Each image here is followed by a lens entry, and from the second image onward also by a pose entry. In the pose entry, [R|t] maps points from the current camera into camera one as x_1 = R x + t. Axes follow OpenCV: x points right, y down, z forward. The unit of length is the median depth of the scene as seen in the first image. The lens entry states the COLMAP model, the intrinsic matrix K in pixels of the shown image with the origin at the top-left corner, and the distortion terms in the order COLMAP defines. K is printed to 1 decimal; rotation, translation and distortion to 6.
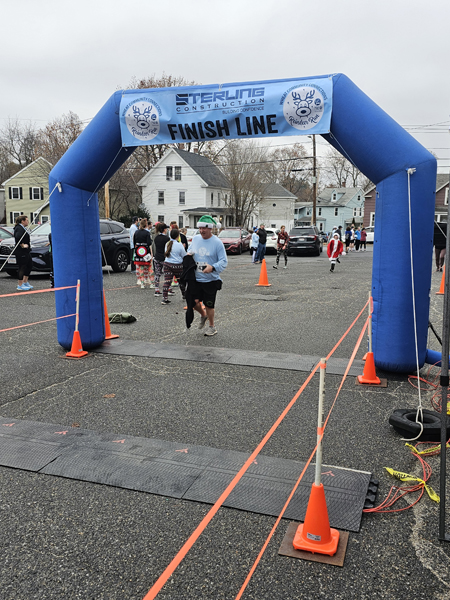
lens RADIAL K [[546.9, 0, 234.0], [0, 546.9, 298.5], [0, 0, 1]] dist [0.079221, -0.079849]
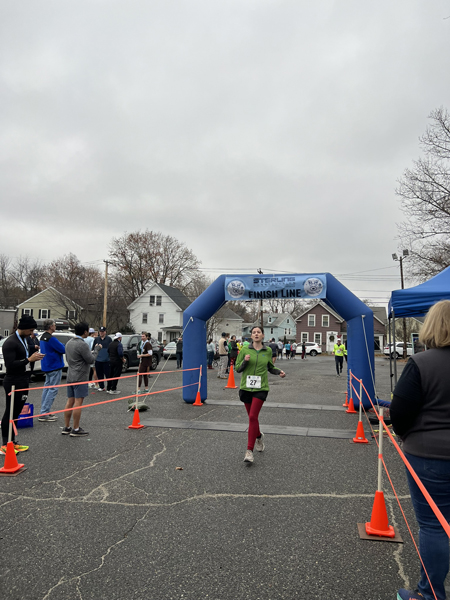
lens RADIAL K [[451.2, 0, 232.0], [0, 451.2, 302.3], [0, 0, 1]] dist [0.103270, -0.165675]
pose [[0.993192, 0.022472, 0.114299, -0.377982], [0.002658, 0.976590, -0.215093, 0.099814], [-0.116457, 0.213933, 0.969882, -0.669419]]
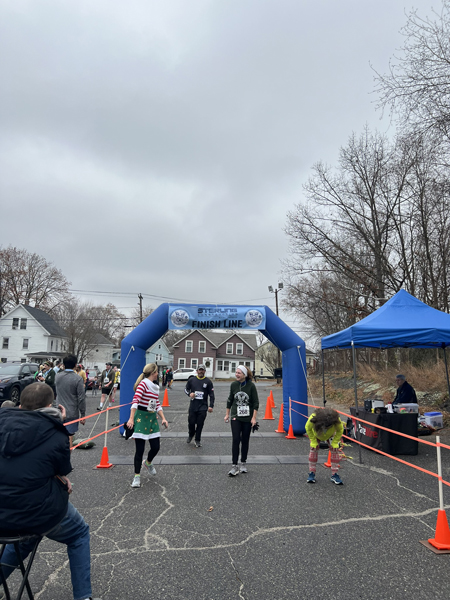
lens RADIAL K [[449.7, 0, 225.0], [0, 449.7, 300.0], [0, 0, 1]] dist [0.085602, -0.108730]
pose [[0.916995, 0.066815, 0.393263, -0.692871], [0.044175, 0.962799, -0.266583, 0.079153], [-0.396445, 0.261828, 0.879930, -0.613239]]
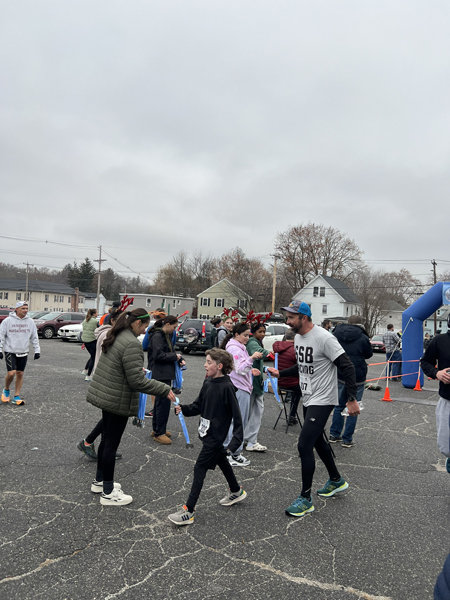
lens RADIAL K [[454.8, 0, 215.2], [0, 454.8, 307.3], [0, 0, 1]] dist [0.083112, -0.122832]
pose [[0.972028, 0.038991, -0.231605, -0.722397], [-0.078432, 0.983402, -0.163615, 0.151725], [0.221381, 0.177204, 0.958952, -1.201738]]
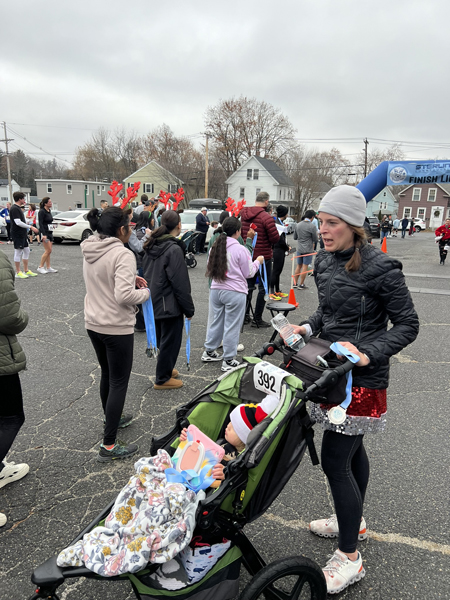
lens RADIAL K [[456.0, 0, 224.5], [0, 456.0, 309.1], [0, 0, 1]] dist [0.066123, -0.110588]
pose [[0.997868, 0.032641, -0.056522, -0.783365], [-0.028295, 0.996702, 0.076053, 0.126206], [0.058818, -0.074292, 0.995500, -1.070195]]
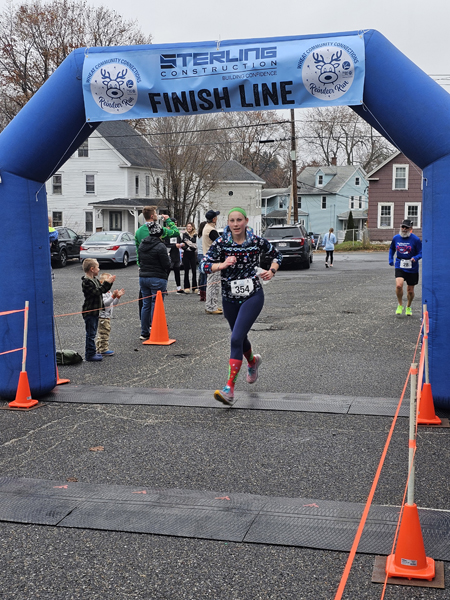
lens RADIAL K [[865.0, 0, 226.1], [0, 865.0, 291.5], [0, 0, 1]] dist [0.151207, -0.447528]
pose [[0.996959, -0.021613, 0.074875, -0.108078], [0.025772, 0.998152, -0.055030, 0.025122], [-0.073547, 0.056792, 0.995673, -0.184384]]
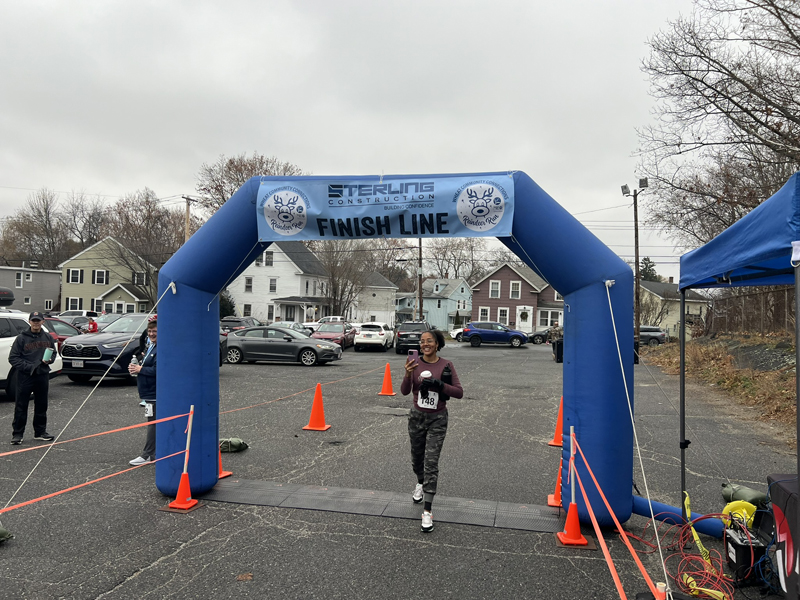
lens RADIAL K [[599.7, 0, 397.8], [0, 599.7, 308.8], [0, 0, 1]] dist [0.085602, -0.108730]
pose [[0.991970, 0.019932, 0.124891, -0.107748], [-0.002019, 0.989873, -0.141941, -0.050144], [-0.126455, 0.140549, 0.981965, 0.106452]]
